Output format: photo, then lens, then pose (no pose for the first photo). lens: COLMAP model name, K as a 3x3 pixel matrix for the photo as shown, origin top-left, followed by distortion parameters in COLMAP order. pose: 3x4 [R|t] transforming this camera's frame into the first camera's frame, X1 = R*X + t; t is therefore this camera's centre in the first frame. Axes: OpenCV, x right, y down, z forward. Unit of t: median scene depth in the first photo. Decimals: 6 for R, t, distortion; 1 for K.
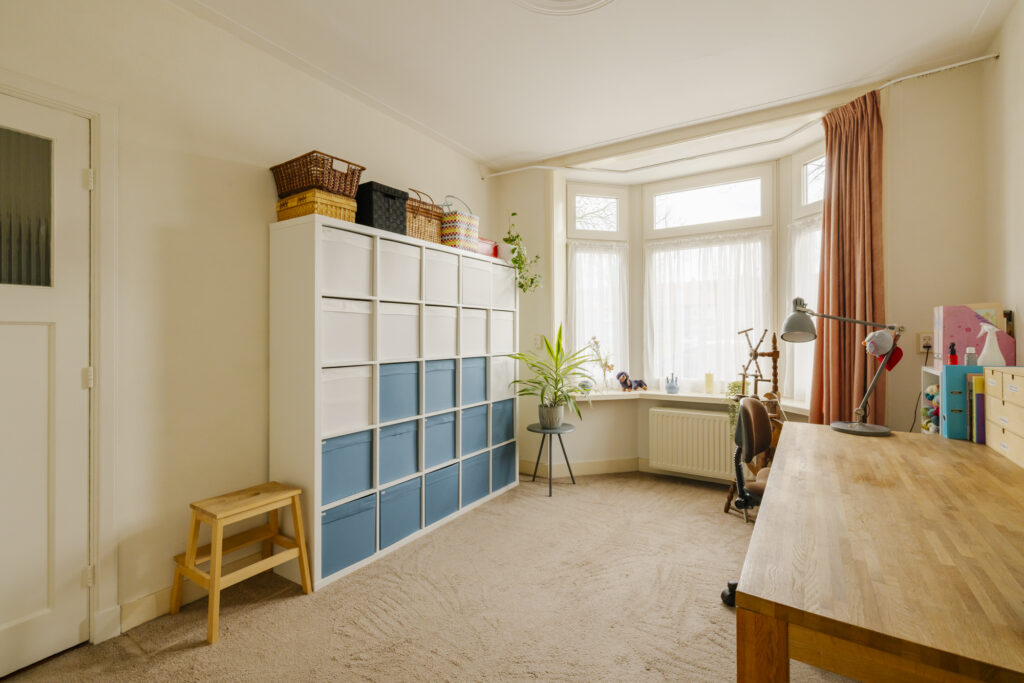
lens RADIAL K [[455.8, 0, 515.5], [0, 455.8, 337.1], [0, 0, 1]] dist [-0.000385, 0.000171]
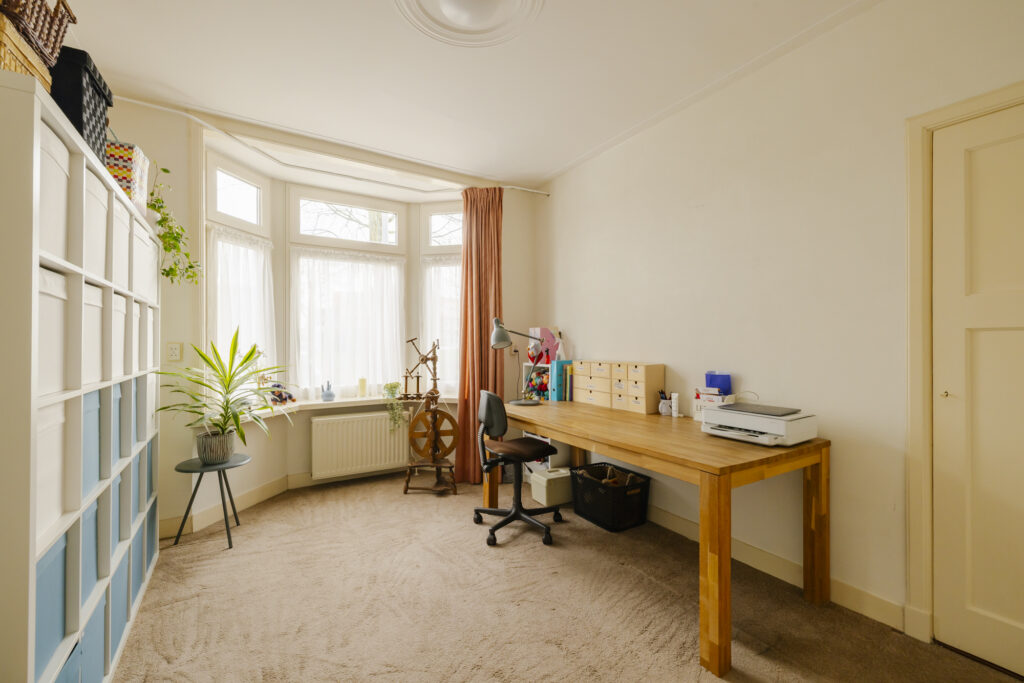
lens RADIAL K [[436.8, 0, 515.9], [0, 436.8, 344.3], [0, 0, 1]] dist [0.000128, 0.000114]
pose [[0.424822, 0.002981, 0.905272, -0.379706], [0.001585, 0.999991, -0.004037, 0.002011], [-0.905276, 0.003150, 0.424813, 0.223765]]
